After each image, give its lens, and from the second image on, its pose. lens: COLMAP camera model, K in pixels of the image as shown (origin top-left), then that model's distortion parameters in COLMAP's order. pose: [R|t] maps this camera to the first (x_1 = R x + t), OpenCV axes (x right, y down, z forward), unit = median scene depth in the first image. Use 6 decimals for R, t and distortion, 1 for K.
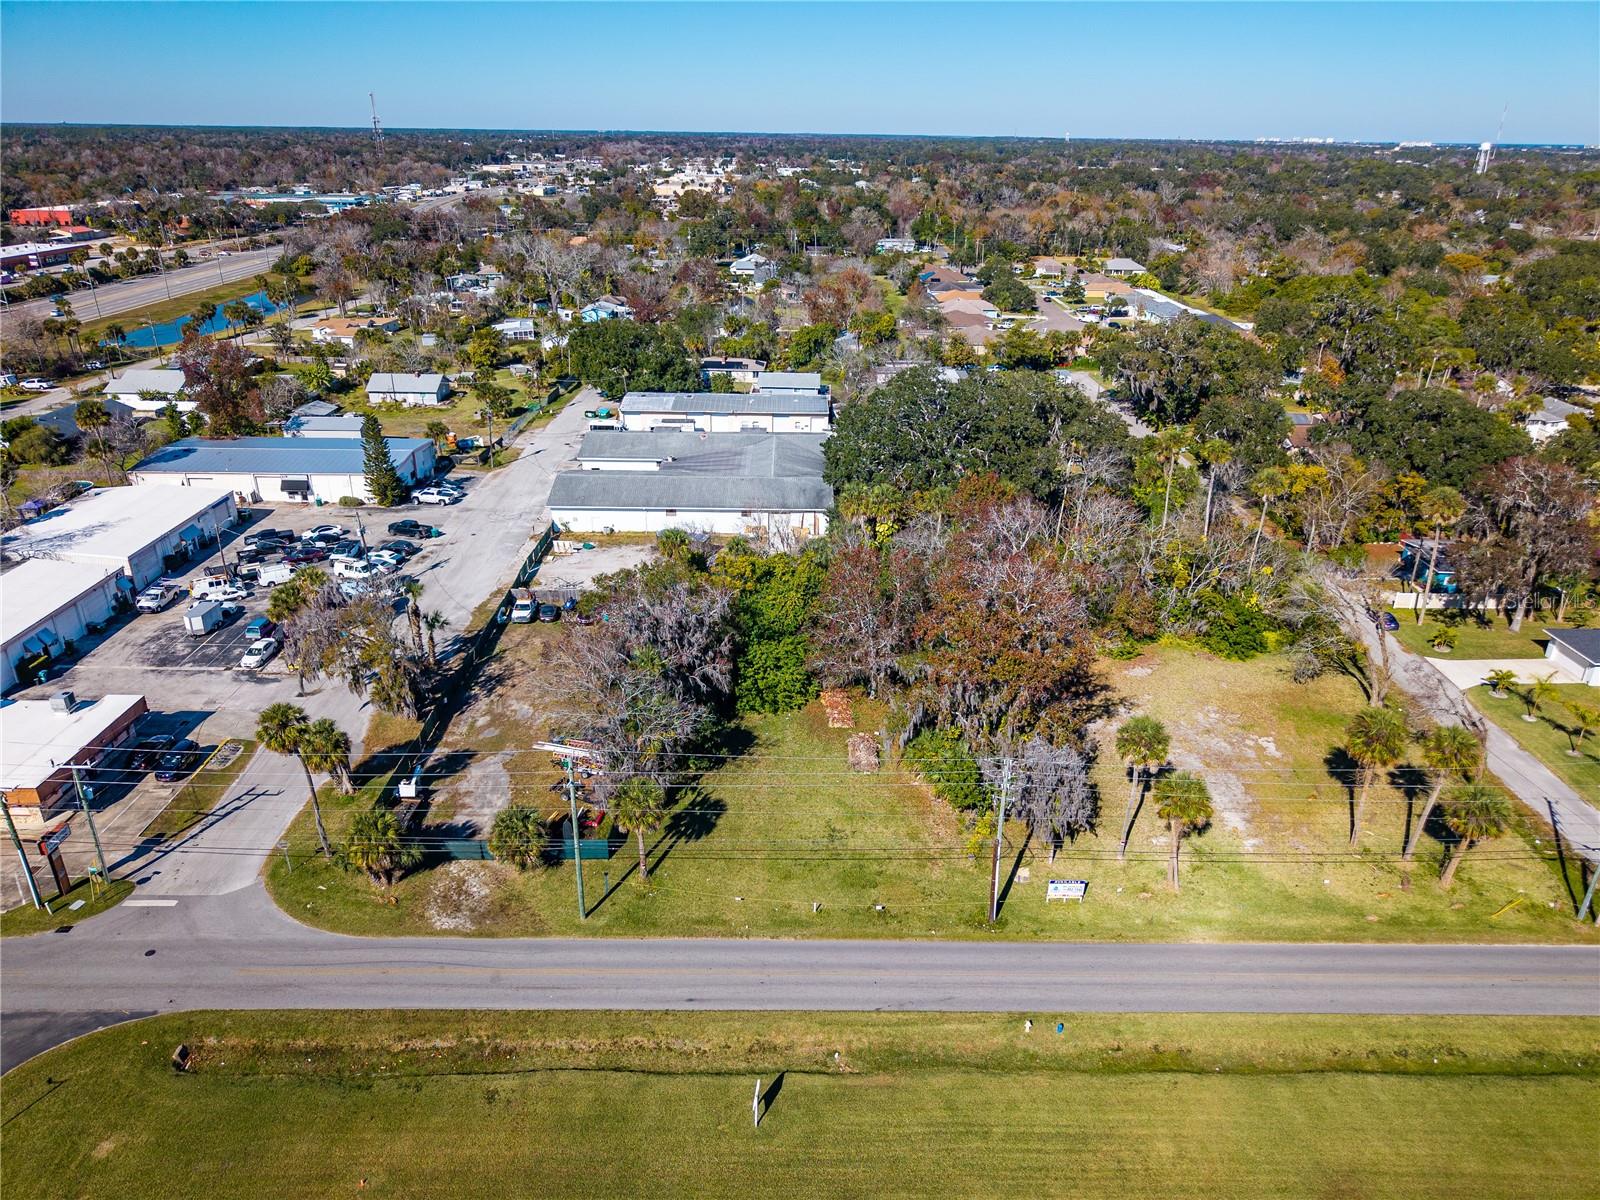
lens RADIAL K [[1080.3, 0, 800.0], [0, 1080.3, 600.0], [0, 0, 1]] dist [0.009876, -0.006449]
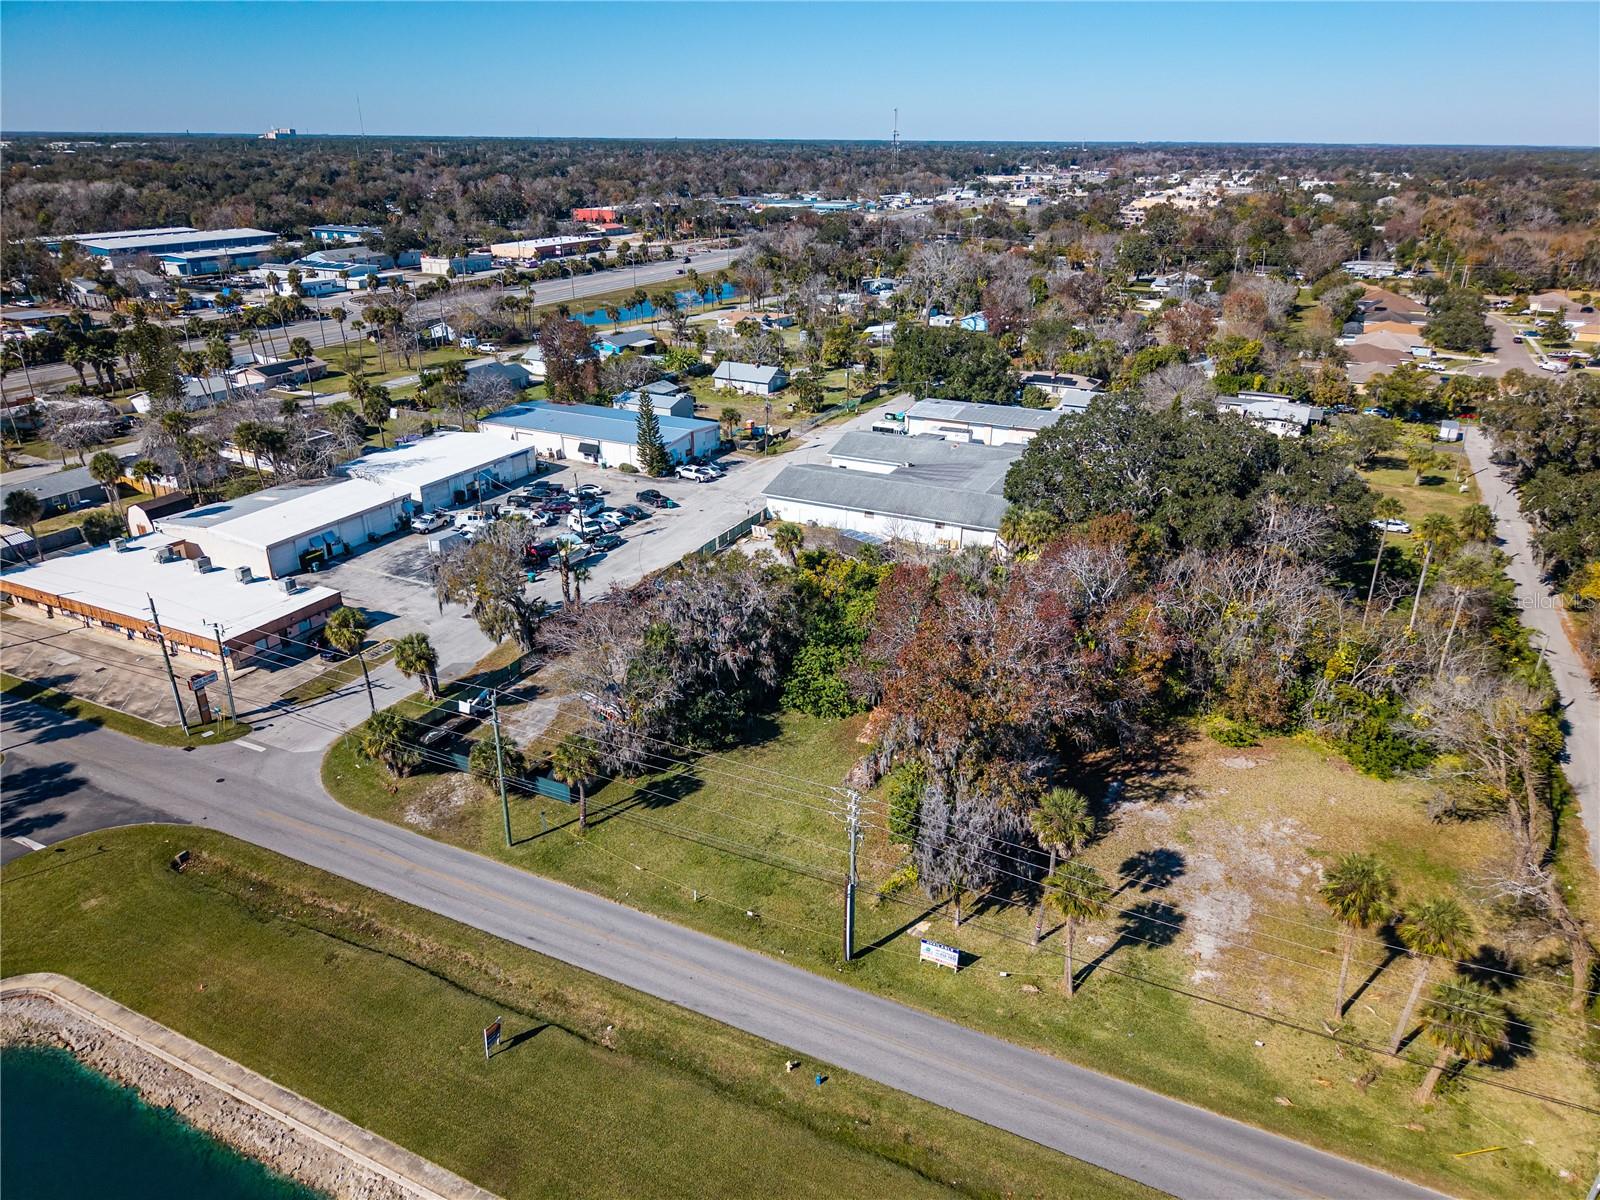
lens RADIAL K [[1072.9, 0, 794.3], [0, 1072.9, 604.1], [0, 0, 1]] dist [0.037492, -0.047340]
pose [[0.897550, 0.171519, -0.406184, 0.247465], [-0.173388, 0.984317, 0.032509, -0.019112], [0.405389, 0.041249, 0.913213, 0.051802]]
